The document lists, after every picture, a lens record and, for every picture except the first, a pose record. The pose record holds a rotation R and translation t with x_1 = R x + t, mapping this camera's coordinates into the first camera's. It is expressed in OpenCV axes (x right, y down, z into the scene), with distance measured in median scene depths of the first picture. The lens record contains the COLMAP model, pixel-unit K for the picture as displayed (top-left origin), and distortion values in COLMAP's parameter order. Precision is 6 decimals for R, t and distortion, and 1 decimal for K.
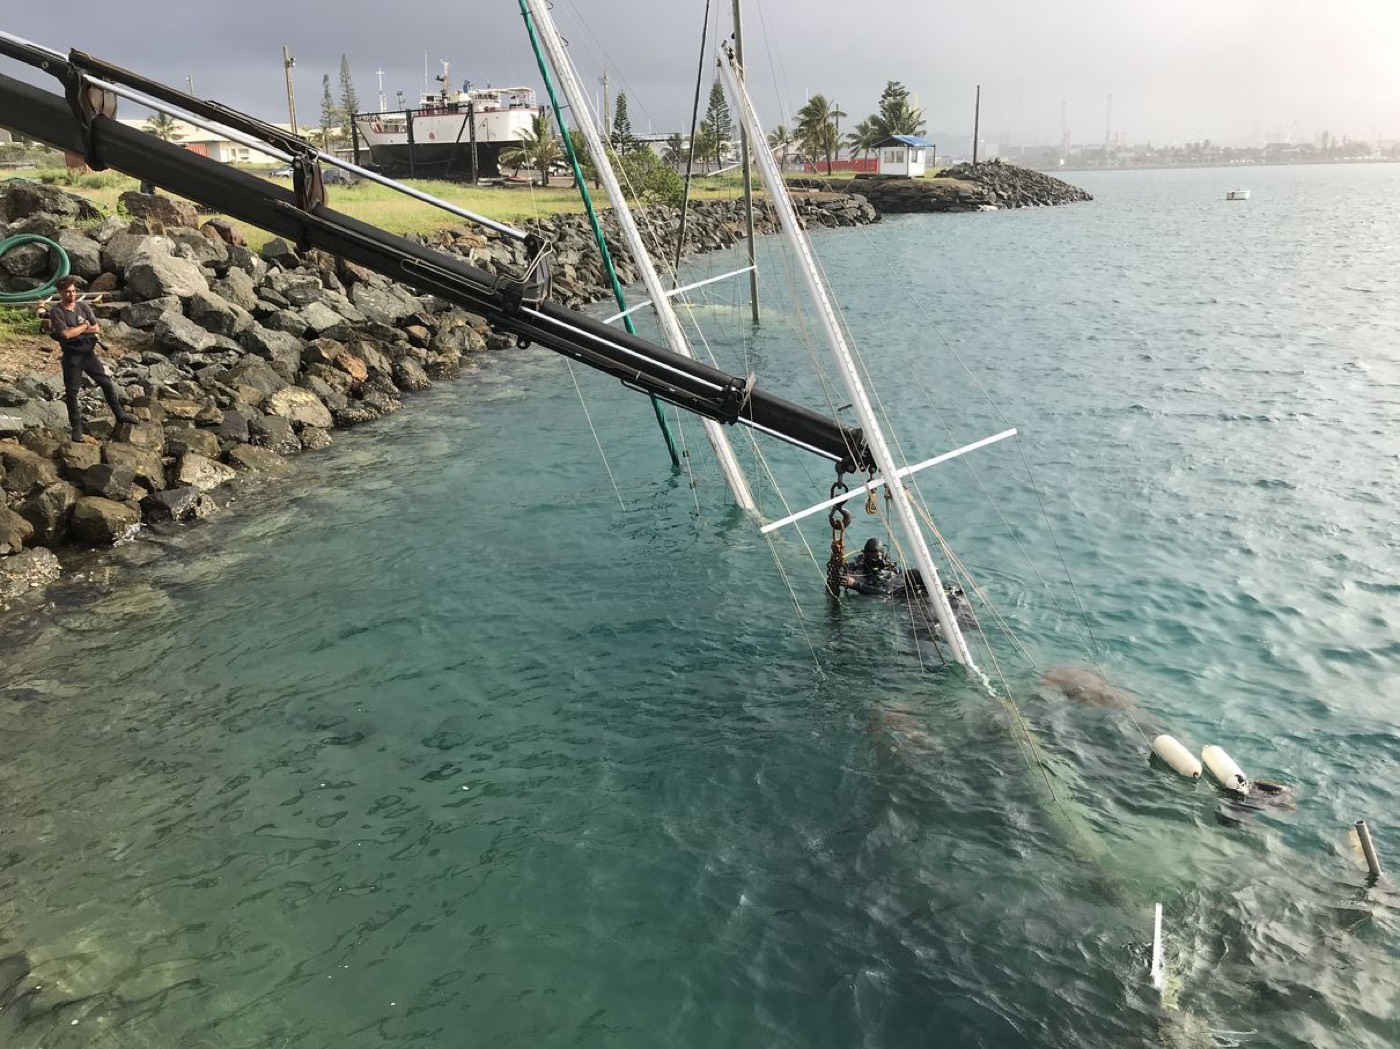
lens RADIAL K [[1146.7, 0, 664.0], [0, 1146.7, 495.0], [0, 0, 1]] dist [0.046180, -0.045412]
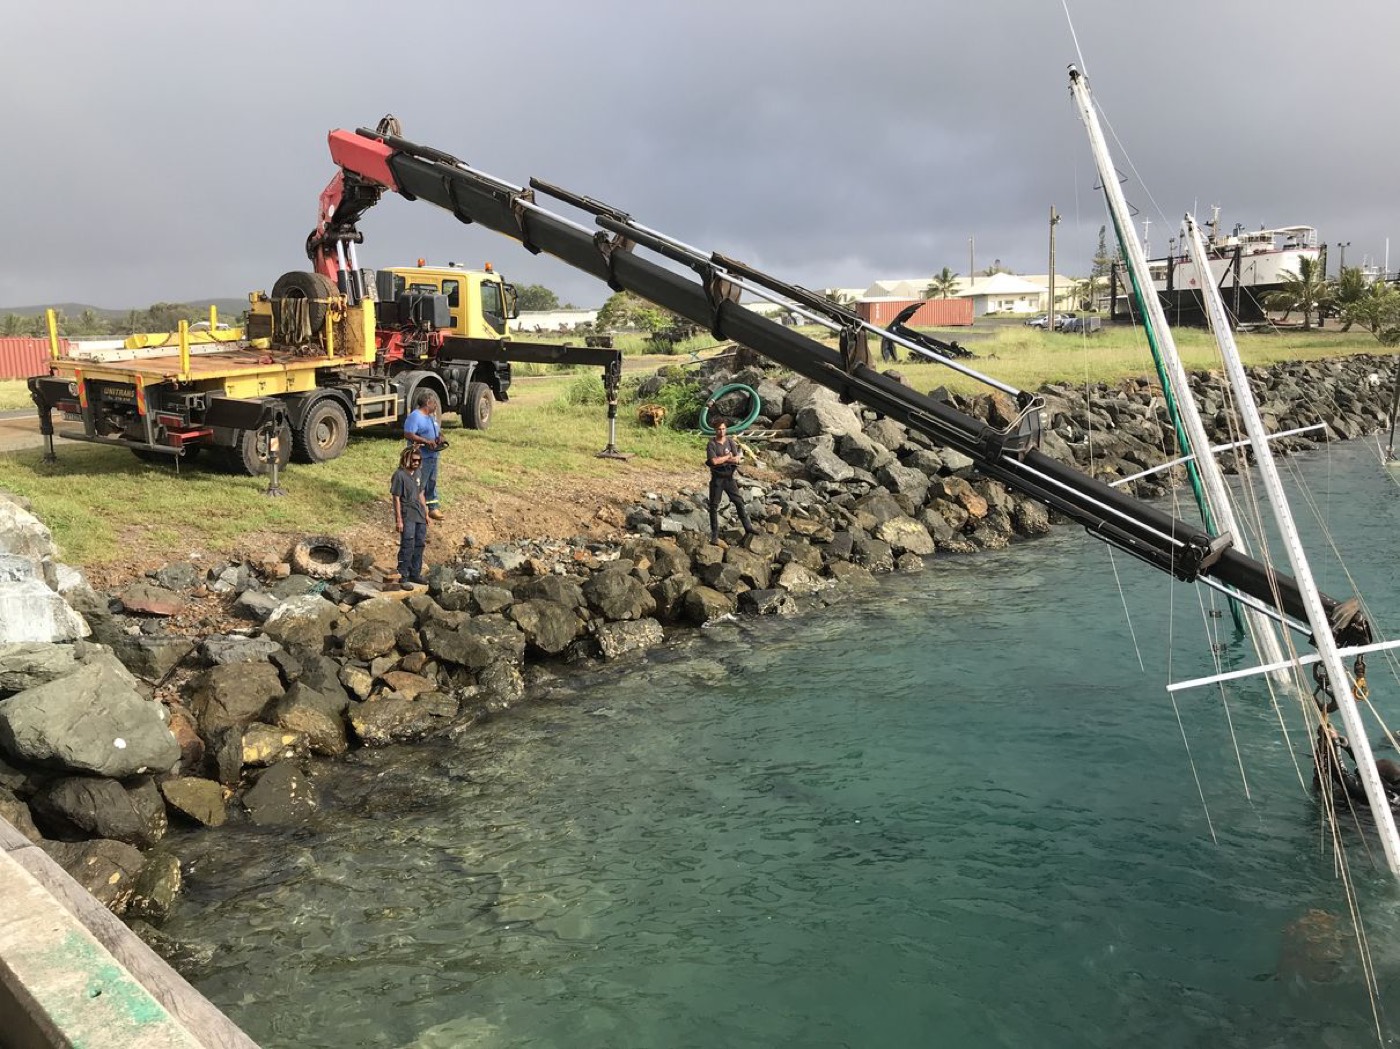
lens RADIAL K [[1146.7, 0, 704.1], [0, 1146.7, 522.6], [0, 0, 1]] dist [0.046180, -0.045412]
pose [[0.815149, 0.081728, -0.573457, 0.164866], [-0.136992, 0.989112, -0.053762, -0.000402], [0.562819, 0.122383, 0.817470, -0.035969]]
